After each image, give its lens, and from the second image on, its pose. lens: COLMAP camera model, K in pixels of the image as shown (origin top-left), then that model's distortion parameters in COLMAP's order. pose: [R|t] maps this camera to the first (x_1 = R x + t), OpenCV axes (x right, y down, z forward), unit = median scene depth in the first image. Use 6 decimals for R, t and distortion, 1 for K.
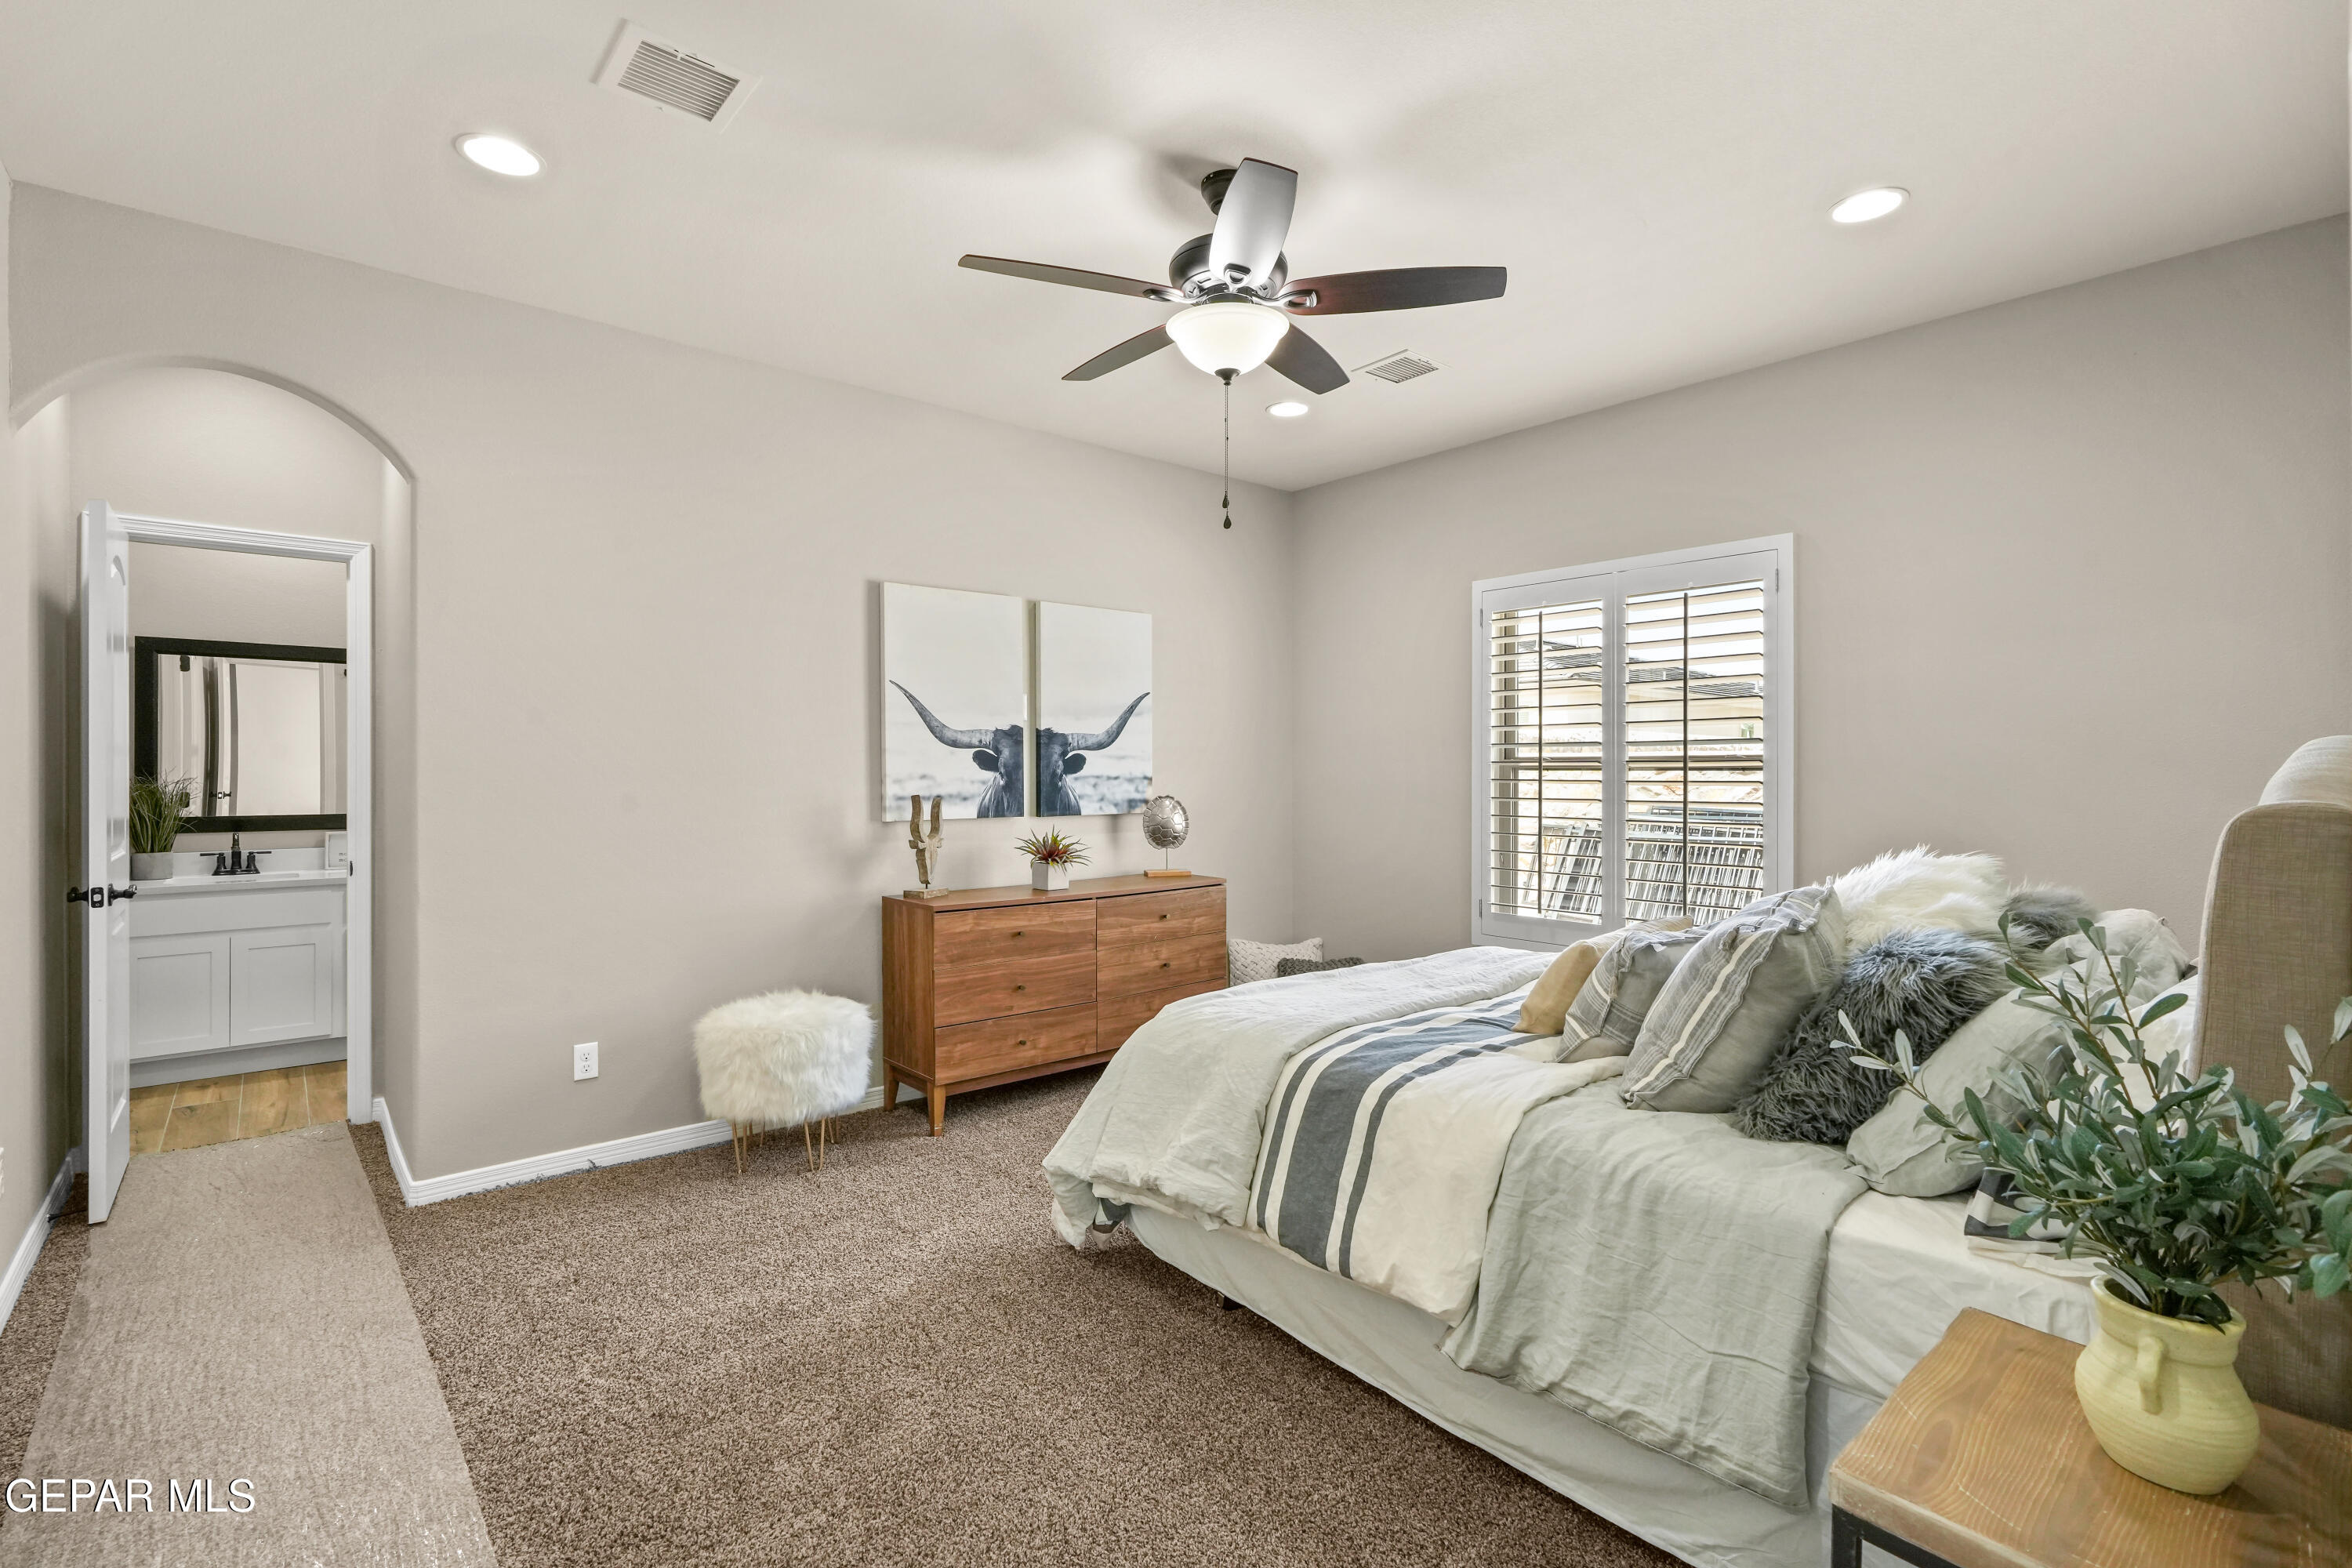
lens RADIAL K [[1073.9, 0, 1182.5], [0, 1073.9, 774.8], [0, 0, 1]] dist [-0.001595, 0.000050]
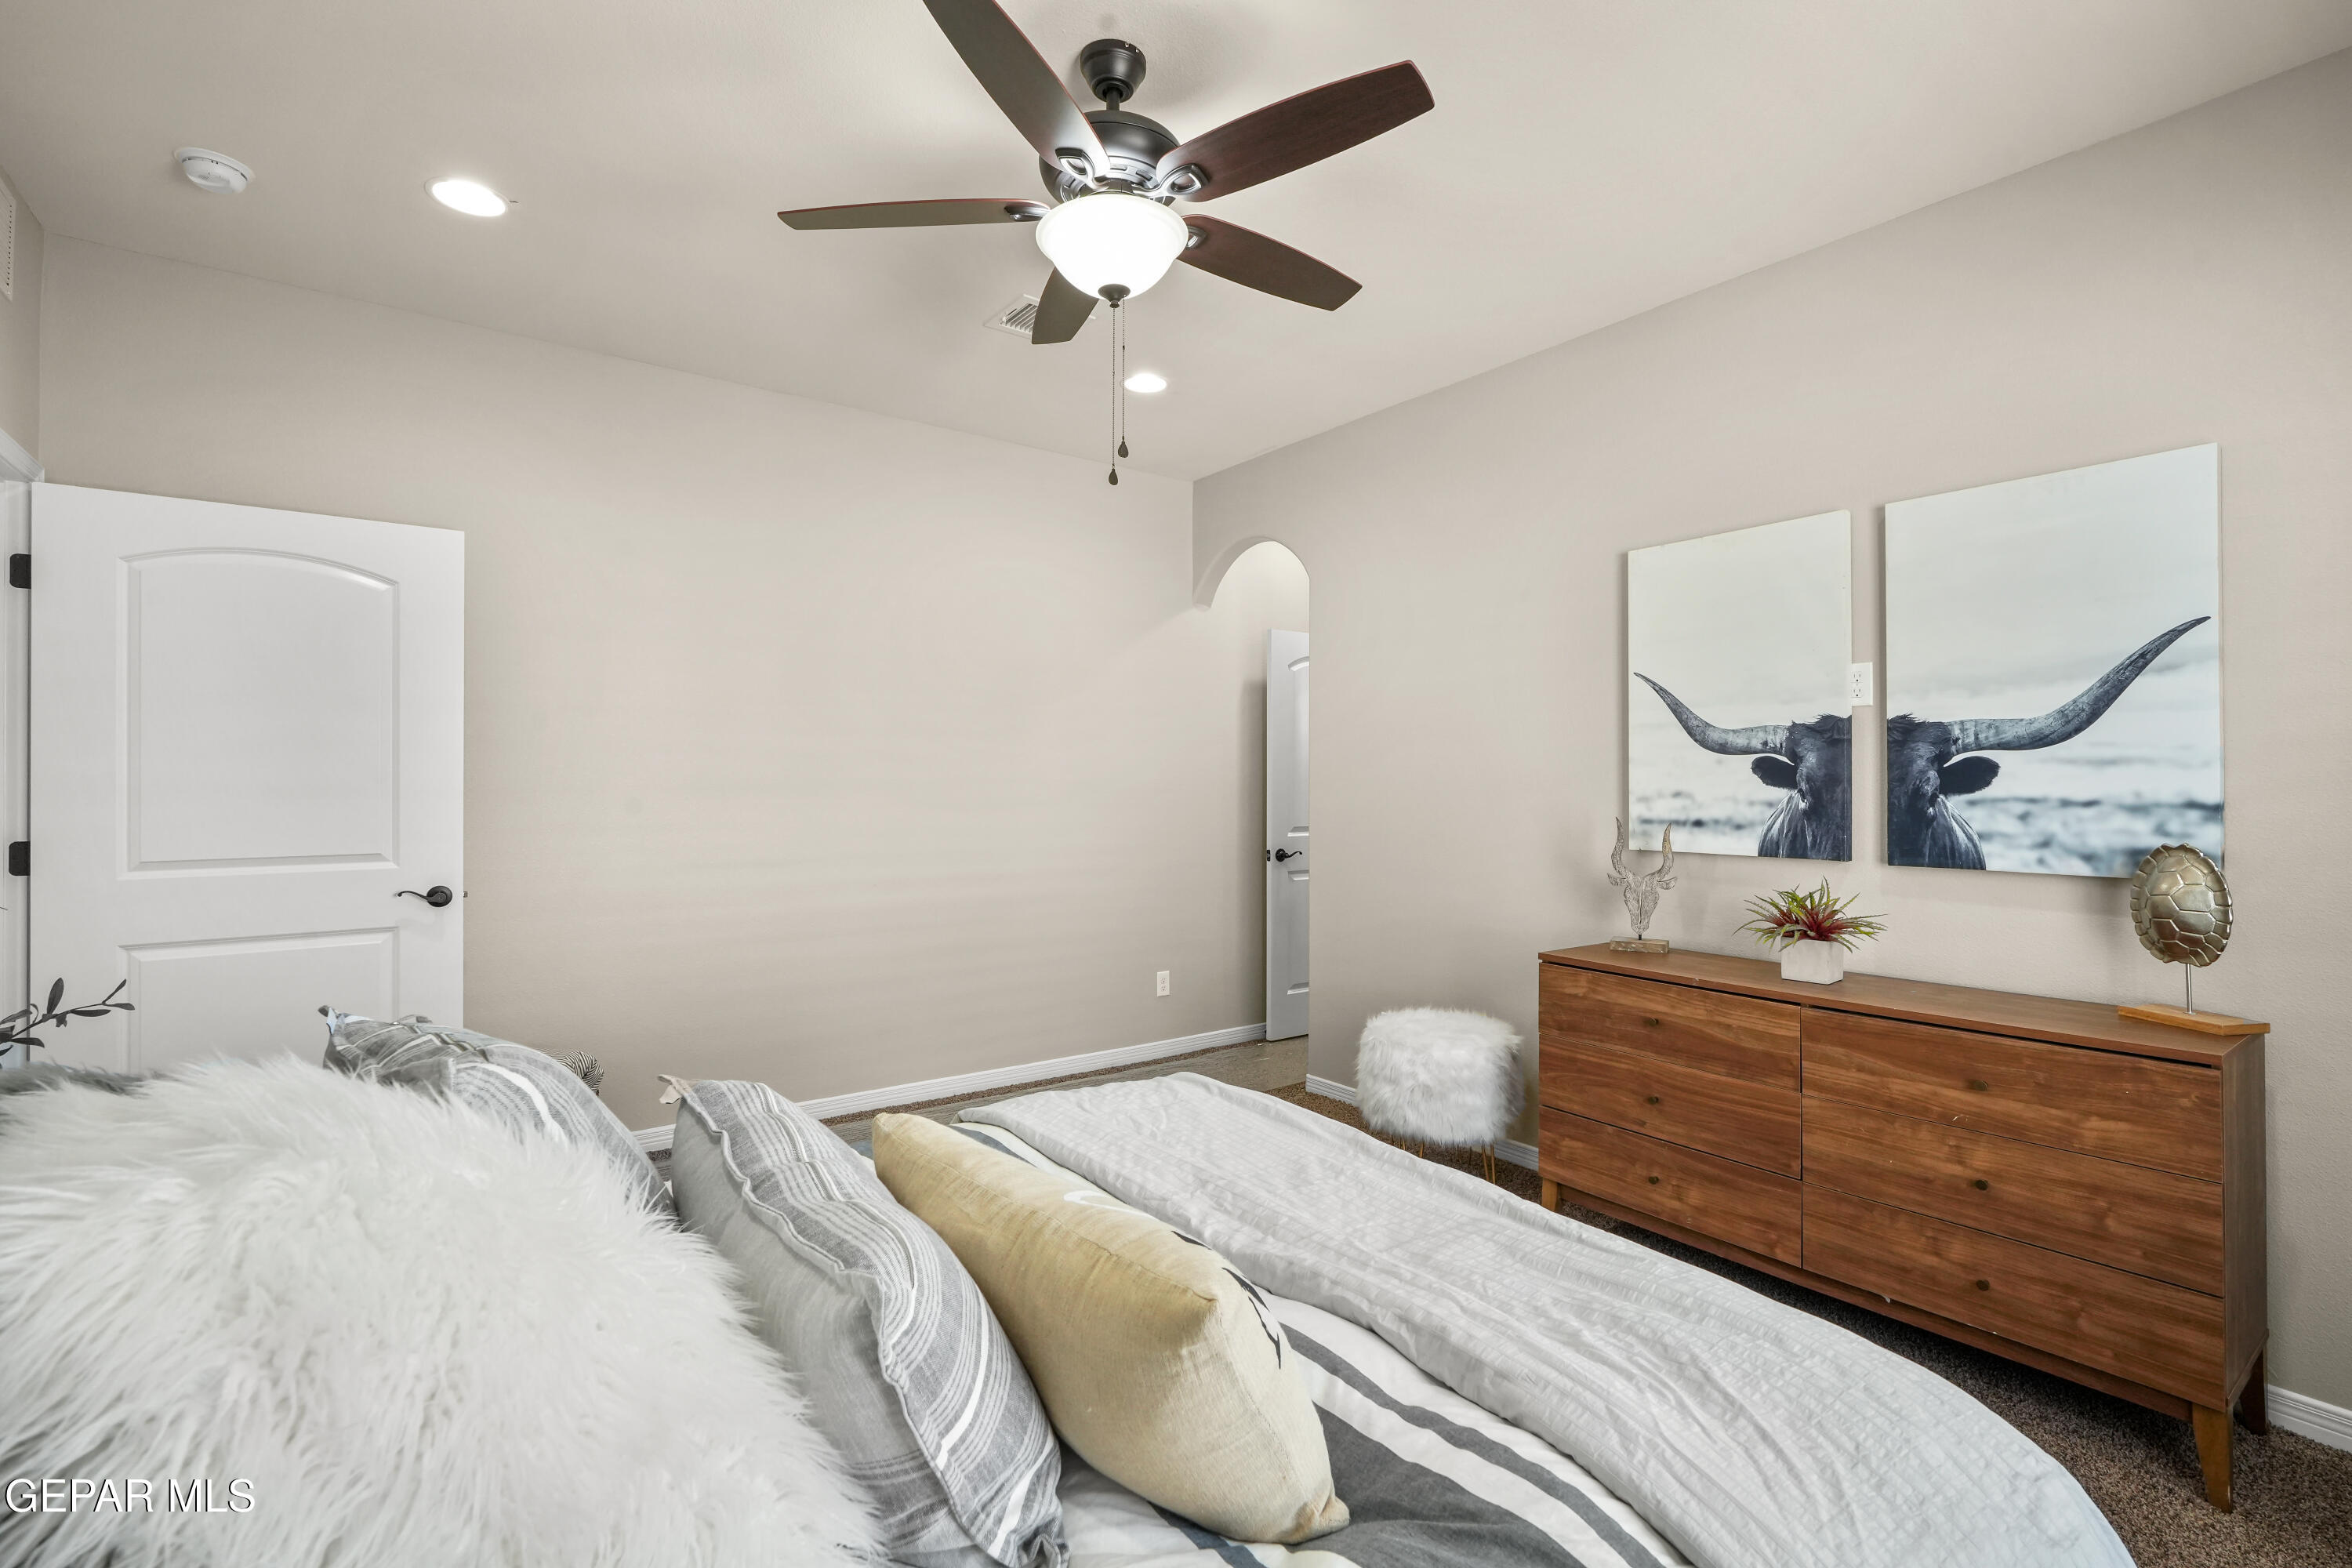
lens RADIAL K [[1059.9, 0, 1177.7], [0, 1059.9, 794.0], [0, 0, 1]] dist [-0.006309, 0.000560]
pose [[-0.083528, 0.008775, -0.996467, 0.509032], [-0.010605, 0.999897, 0.009694, -0.001852], [0.996449, 0.011377, -0.083427, 0.690856]]
